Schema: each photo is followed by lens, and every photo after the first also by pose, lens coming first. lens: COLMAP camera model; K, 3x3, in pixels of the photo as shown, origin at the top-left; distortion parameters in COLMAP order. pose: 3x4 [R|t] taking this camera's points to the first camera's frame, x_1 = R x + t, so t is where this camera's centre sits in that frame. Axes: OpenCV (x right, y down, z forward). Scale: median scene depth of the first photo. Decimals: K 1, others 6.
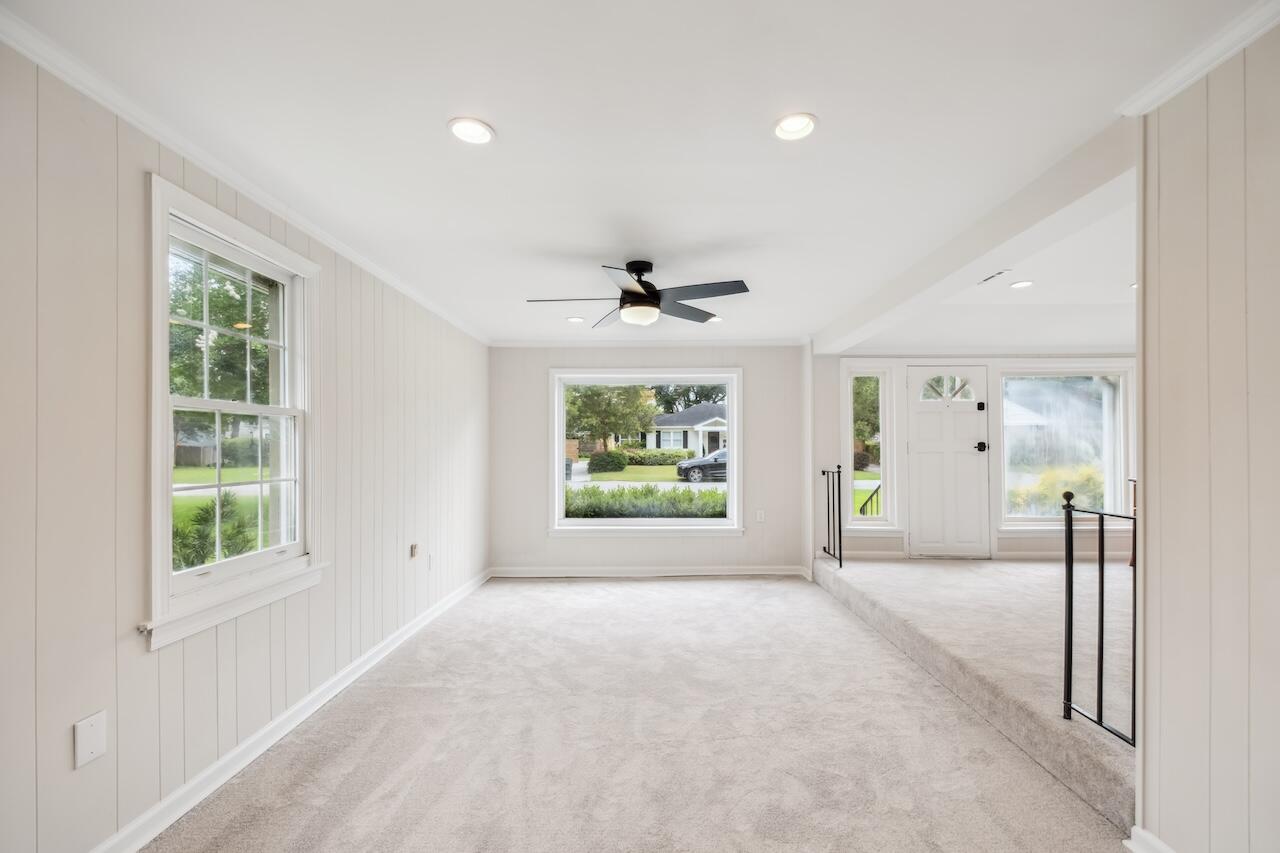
lens RADIAL K [[554.4, 0, 642.5], [0, 554.4, 424.2], [0, 0, 1]] dist [0.000213, -0.000246]
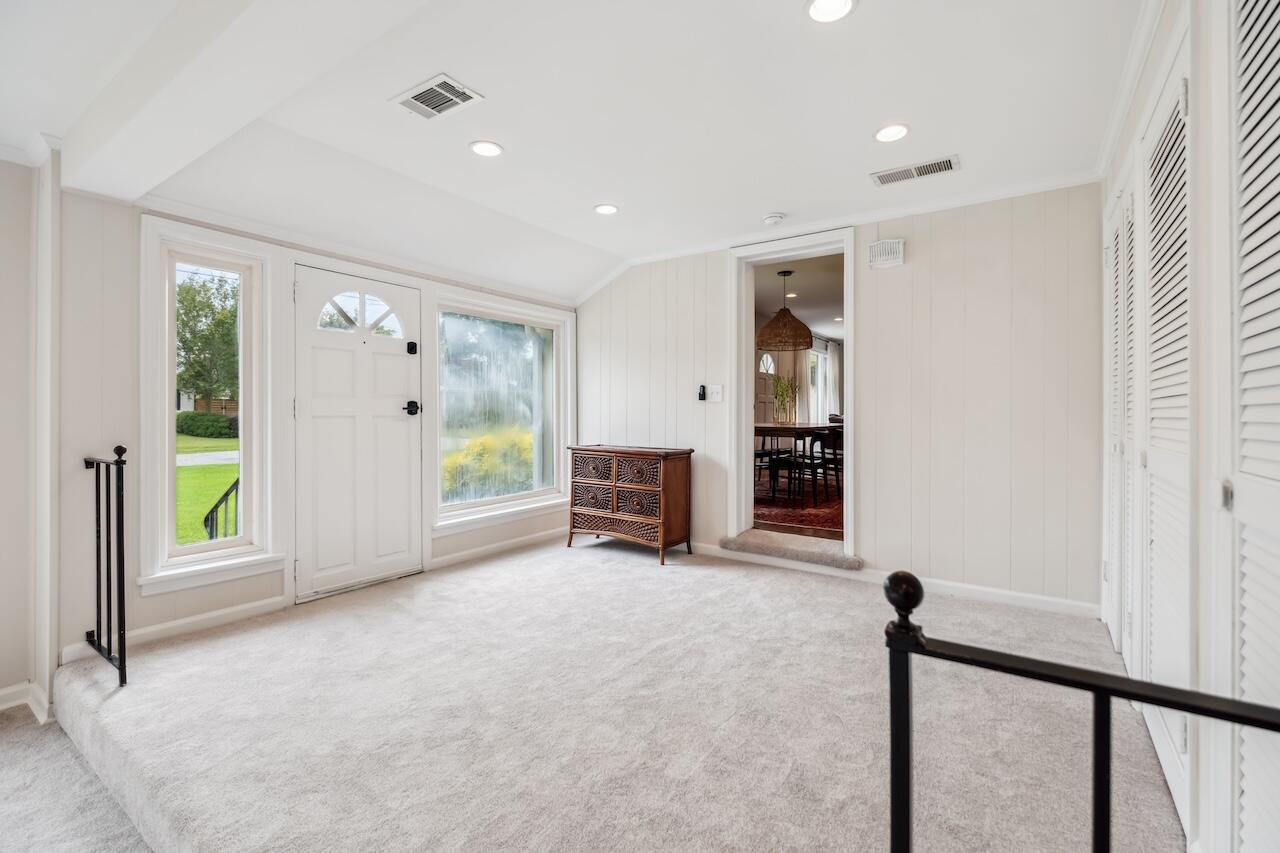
lens RADIAL K [[554.4, 0, 642.5], [0, 554.4, 424.2], [0, 0, 1]] dist [0.000213, -0.000246]
pose [[0.549343, -0.015607, 0.835451, 0.205502], [-0.039972, 0.998190, 0.044931, 0.019311], [-0.834641, -0.058077, 0.547725, 0.402597]]
